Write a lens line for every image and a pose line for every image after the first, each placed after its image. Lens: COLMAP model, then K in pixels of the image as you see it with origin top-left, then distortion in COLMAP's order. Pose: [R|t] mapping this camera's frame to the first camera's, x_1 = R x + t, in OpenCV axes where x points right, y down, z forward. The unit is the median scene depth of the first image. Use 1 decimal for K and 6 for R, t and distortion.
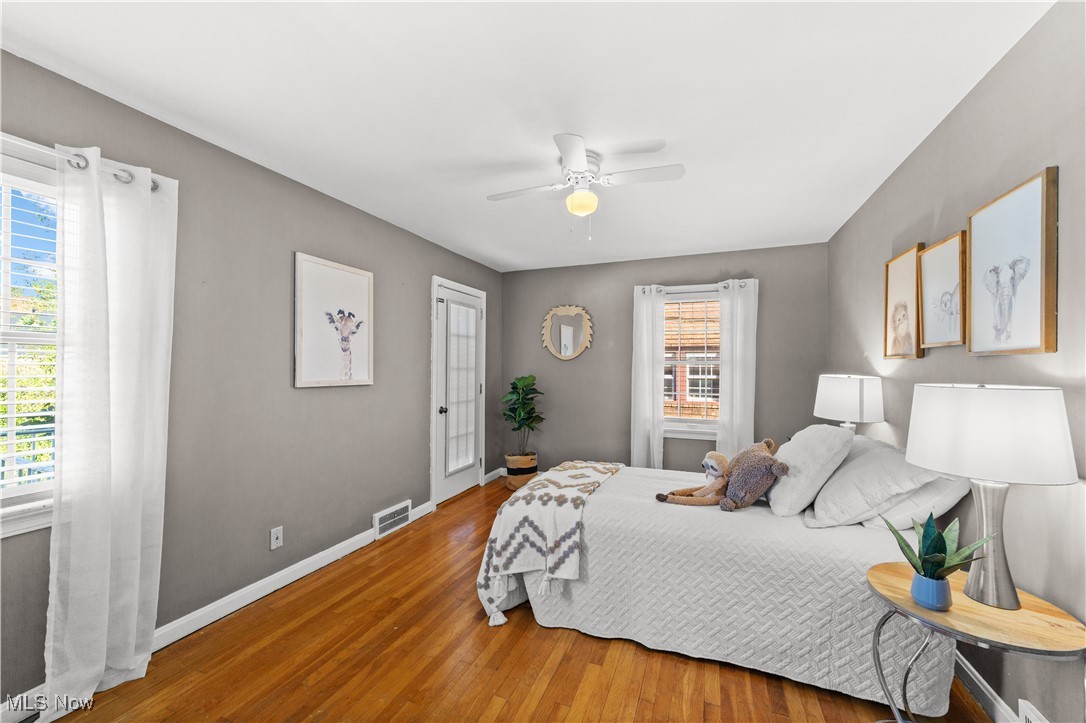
lens RADIAL K [[421.0, 0, 544.4], [0, 421.0, 362.7], [0, 0, 1]] dist [-0.011062, 0.000704]
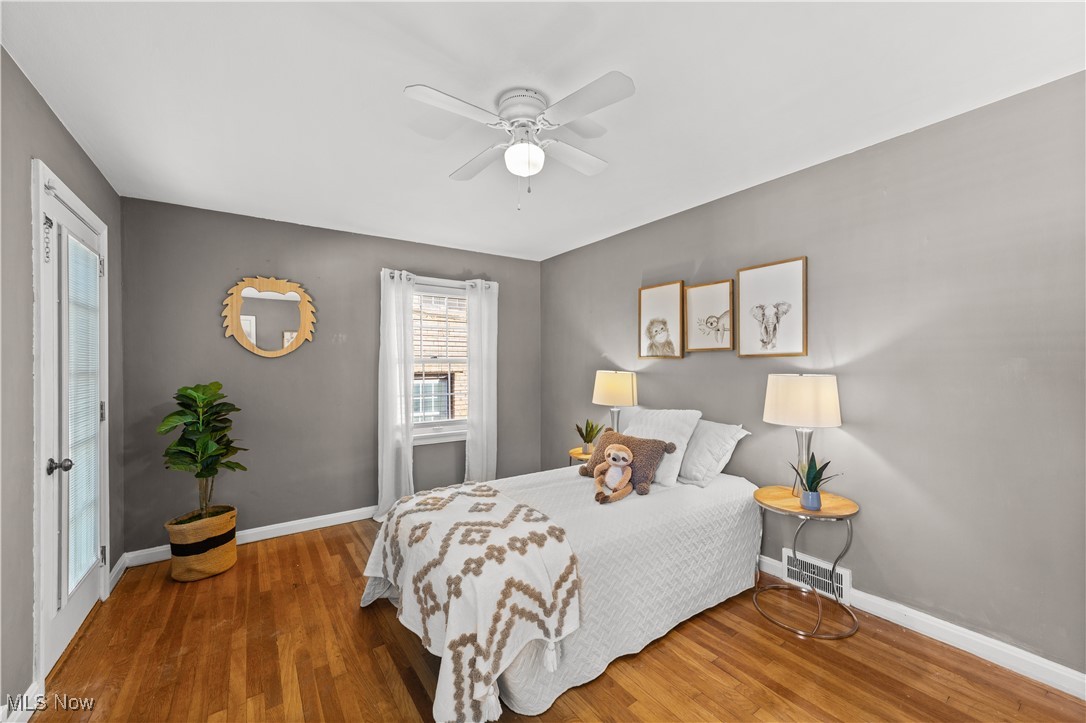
lens RADIAL K [[421.0, 0, 546.9], [0, 421.0, 364.2], [0, 0, 1]] dist [-0.011062, 0.000704]
pose [[0.544814, -0.004972, 0.838542, -0.591358], [0.000051, 0.999983, 0.005896, 0.001219], [-0.838557, -0.003170, 0.544805, 0.561335]]
